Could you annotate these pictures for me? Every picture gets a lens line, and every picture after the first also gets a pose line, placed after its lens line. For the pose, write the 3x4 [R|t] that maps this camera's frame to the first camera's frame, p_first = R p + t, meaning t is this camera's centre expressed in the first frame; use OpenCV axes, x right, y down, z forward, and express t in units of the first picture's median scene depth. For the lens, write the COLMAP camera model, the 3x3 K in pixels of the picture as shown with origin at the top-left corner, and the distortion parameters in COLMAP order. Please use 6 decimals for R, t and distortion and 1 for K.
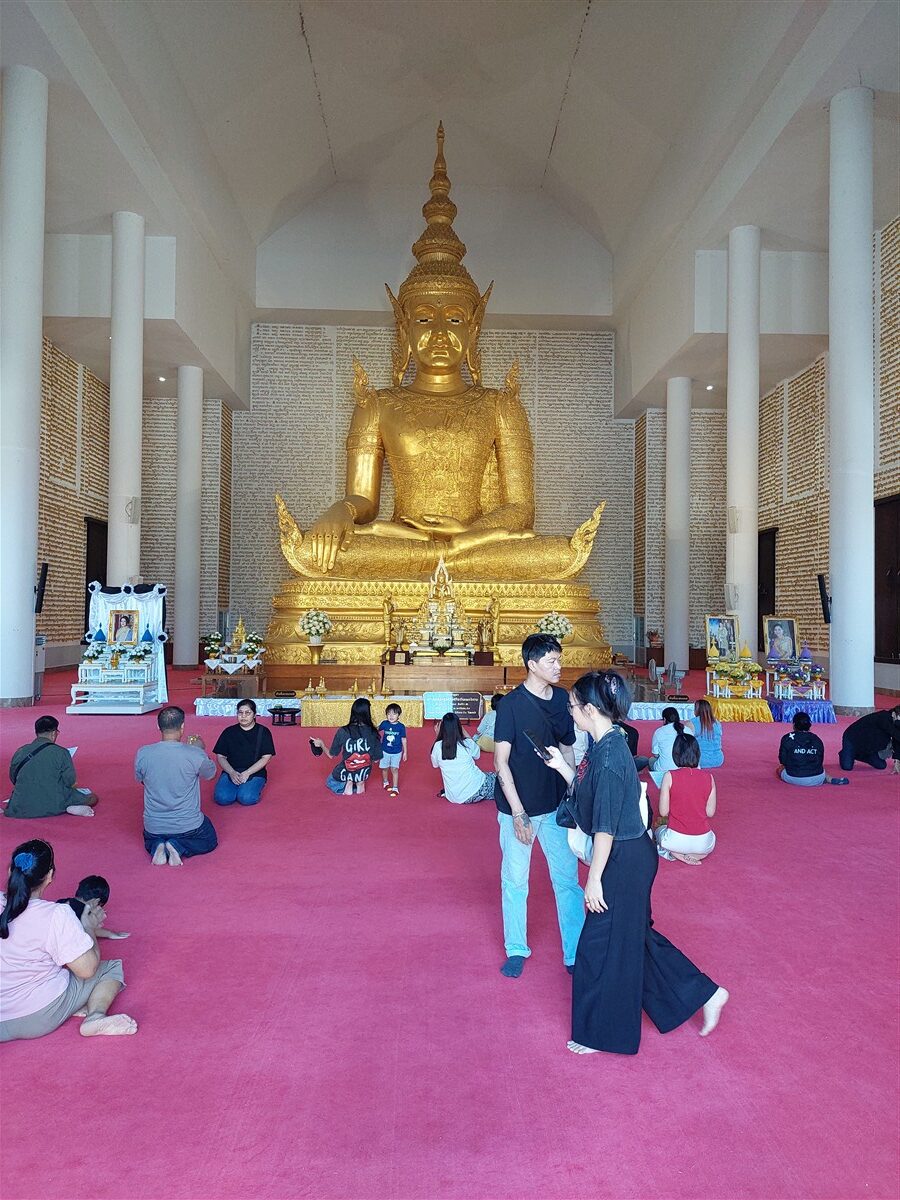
lens RADIAL K [[856.0, 0, 456.2], [0, 856.0, 599.4], [0, 0, 1]] dist [0.050075, -0.036690]
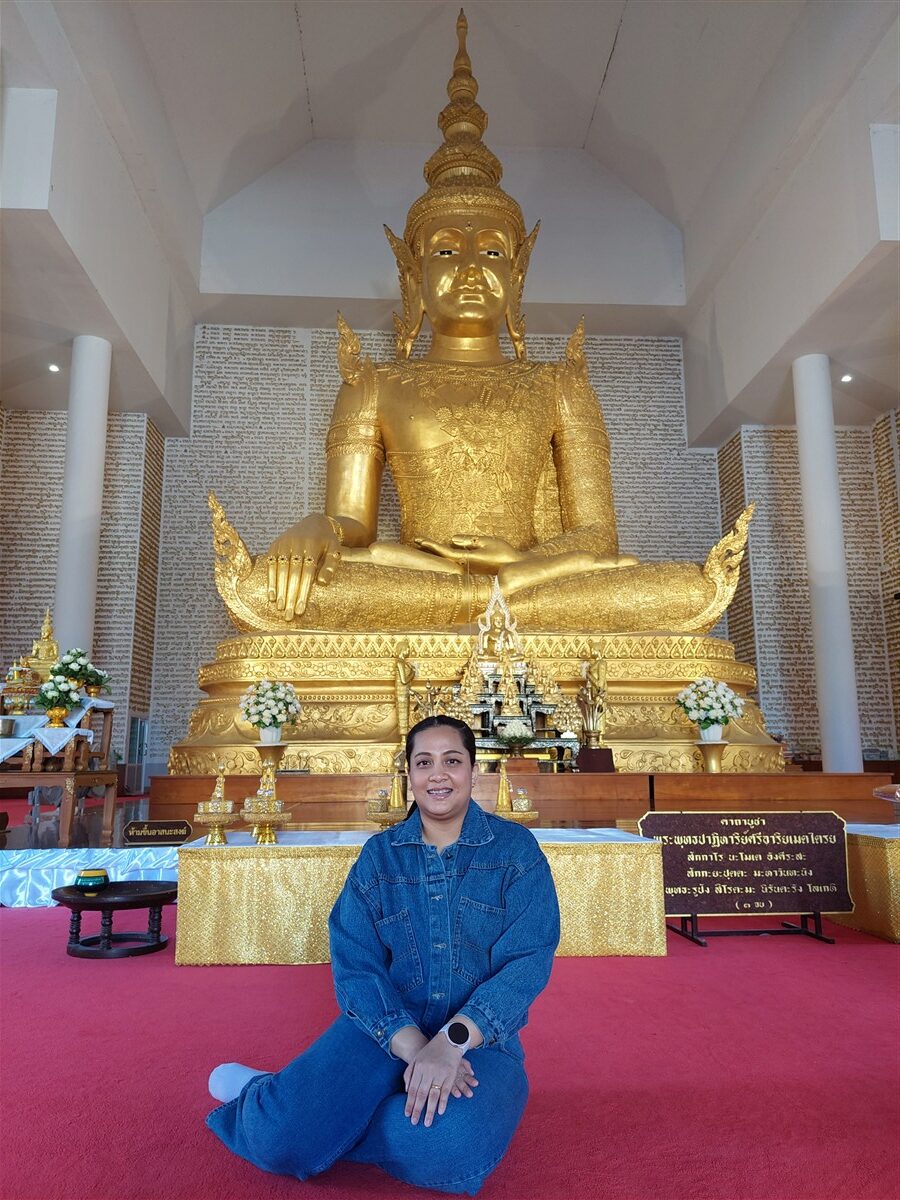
lens RADIAL K [[856.0, 0, 440.8], [0, 856.0, 600.3], [0, 0, 1]] dist [0.050075, -0.036690]
pose [[0.999725, -0.012252, 0.019979, -0.058288], [0.015351, 0.986466, -0.163246, 0.046942], [-0.017708, 0.163507, 0.986383, 0.395145]]
